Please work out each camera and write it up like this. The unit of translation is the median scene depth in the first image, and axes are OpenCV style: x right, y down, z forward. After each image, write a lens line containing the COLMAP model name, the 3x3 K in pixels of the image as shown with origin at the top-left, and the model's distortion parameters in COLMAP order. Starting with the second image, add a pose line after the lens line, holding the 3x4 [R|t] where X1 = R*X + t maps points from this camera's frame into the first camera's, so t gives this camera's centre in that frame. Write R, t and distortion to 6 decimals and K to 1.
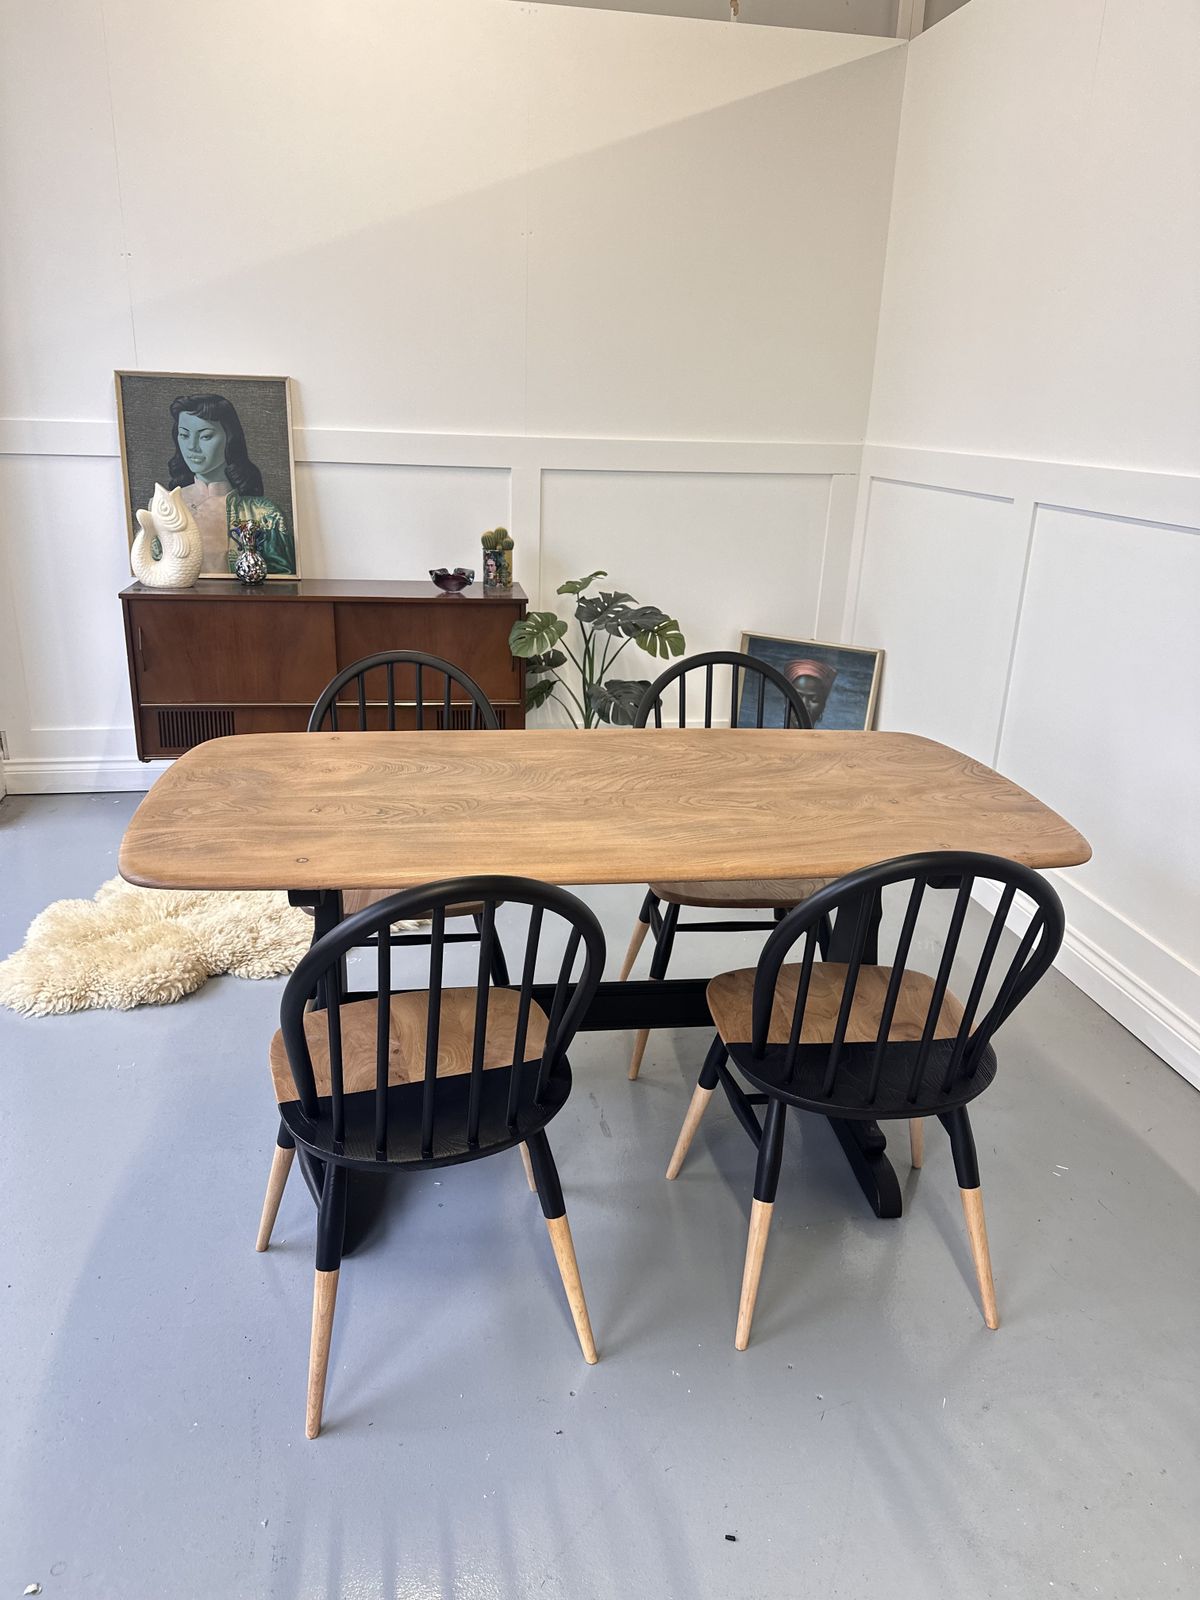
lens RADIAL K [[1124.3, 0, 591.0], [0, 1124.3, 813.4], [0, 0, 1]] dist [0.154977, -0.296528]
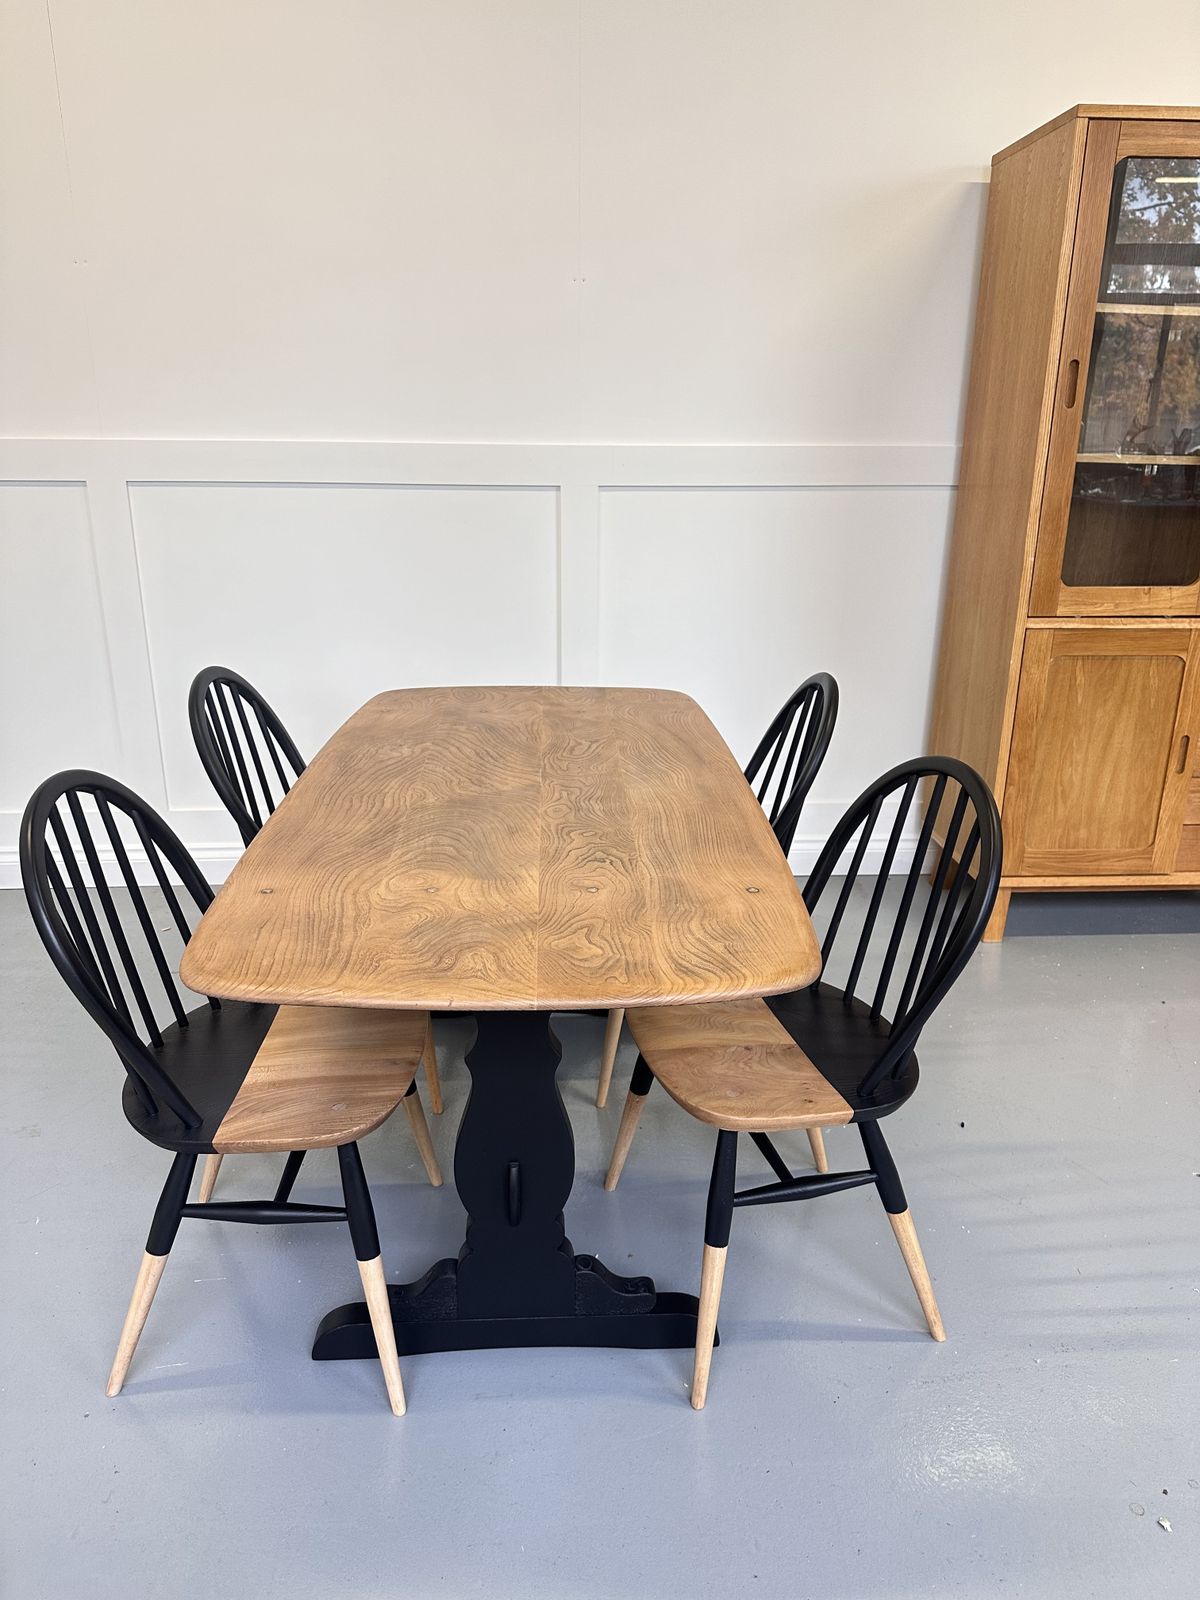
lens RADIAL K [[1124.1, 0, 600.0], [0, 1124.1, 800.0], [0, 0, 1]] dist [0.139559, -0.226389]
pose [[0.105208, -0.338549, 0.935049, -0.484815], [0.334382, 0.897562, 0.287353, -0.143840], [-0.936547, 0.282432, 0.207636, 0.407697]]
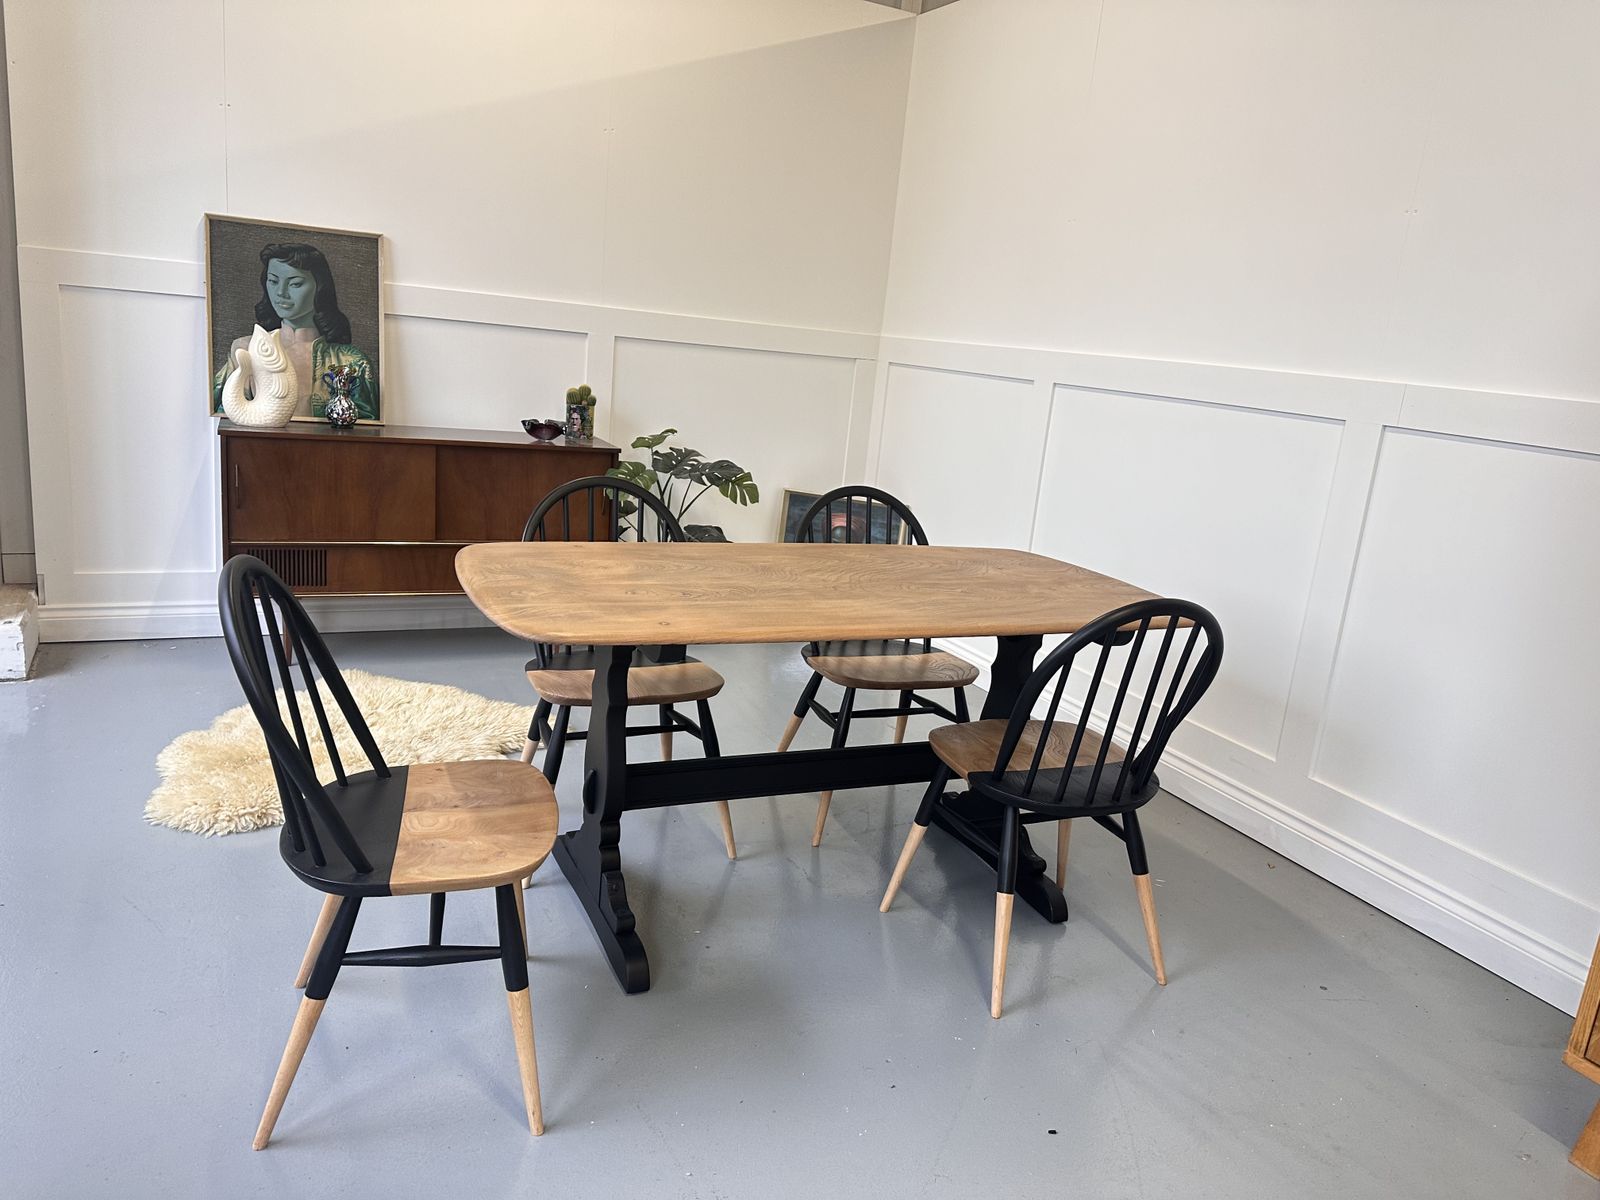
lens RADIAL K [[1124.3, 0, 811.5], [0, 1124.3, 590.2], [0, 0, 1]] dist [0.154977, -0.296528]
pose [[0.953706, -0.005841, 0.300683, -0.208287], [0.035863, 0.994886, -0.094425, 0.055775], [-0.298594, 0.100838, 0.949038, -0.079919]]
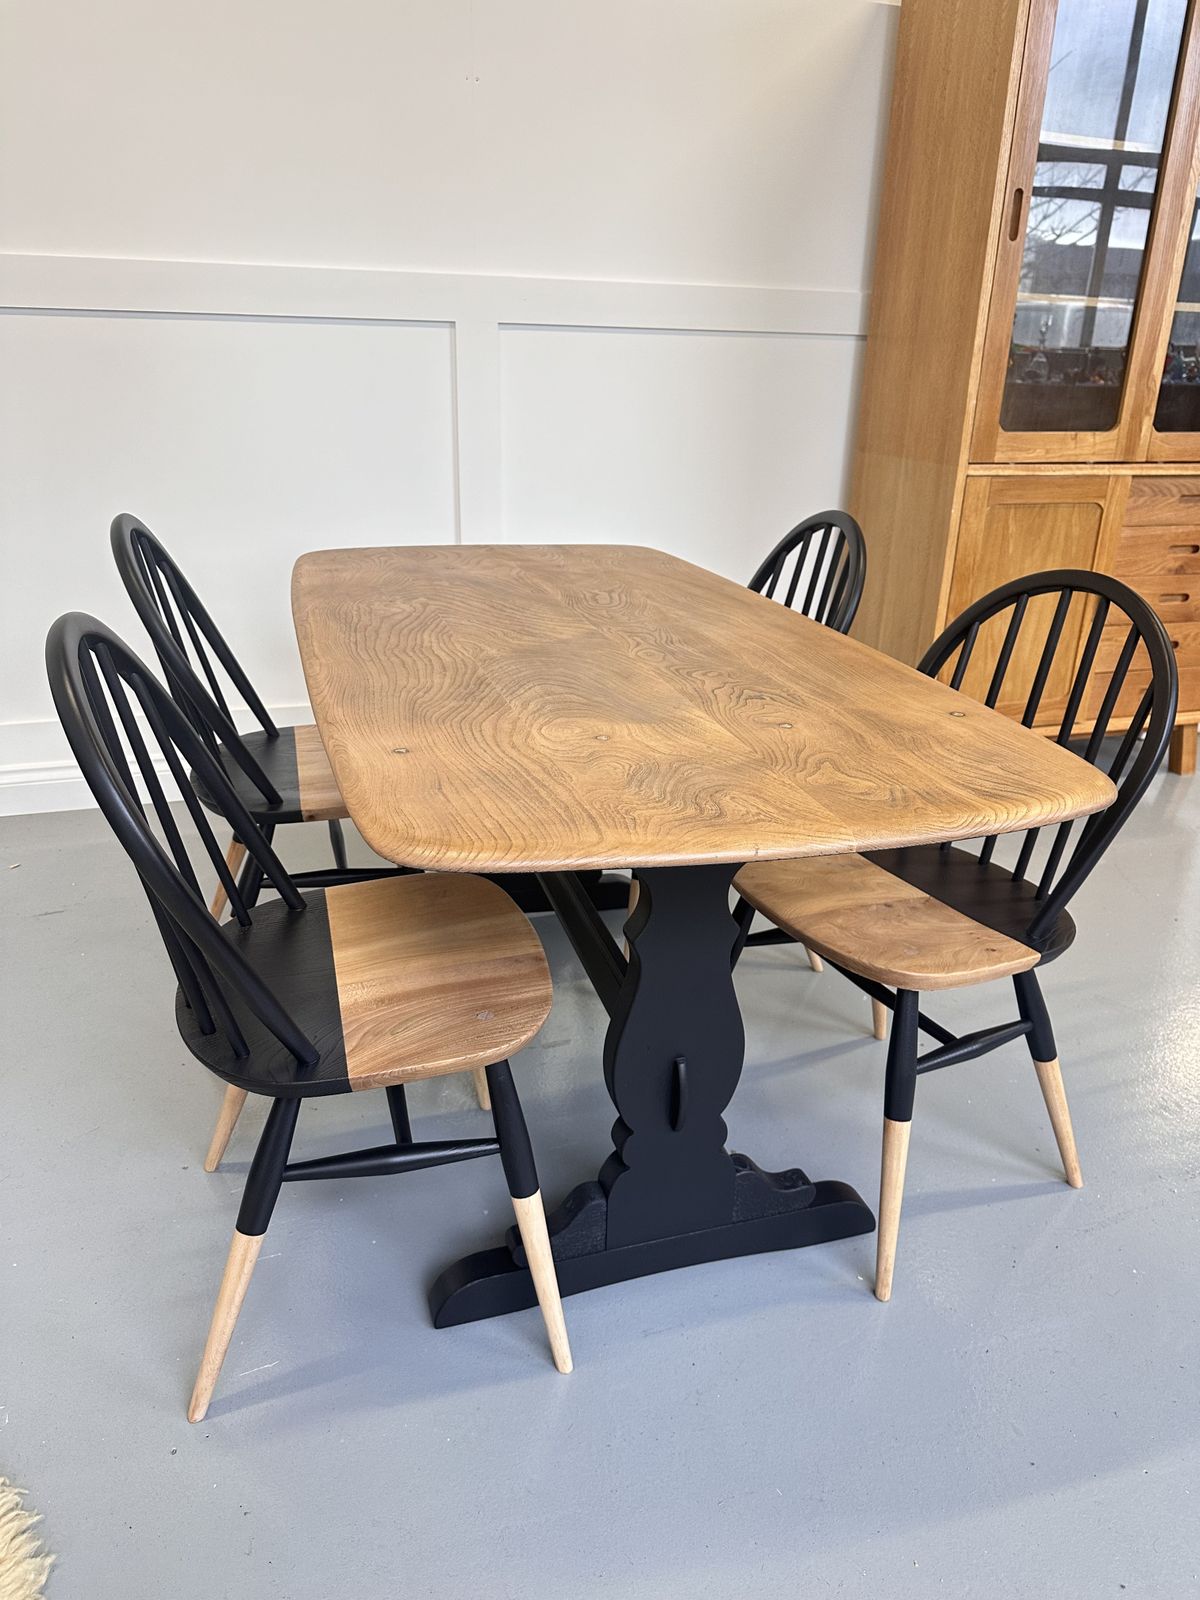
lens RADIAL K [[1125.2, 0, 601.6], [0, 1125.2, 788.9], [0, 0, 1]] dist [0.140427, -0.233912]
pose [[-0.146873, -0.389834, 0.909097, -0.426516], [0.307841, 0.855408, 0.416546, -0.141788], [-0.940033, 0.341037, -0.005629, 0.561890]]
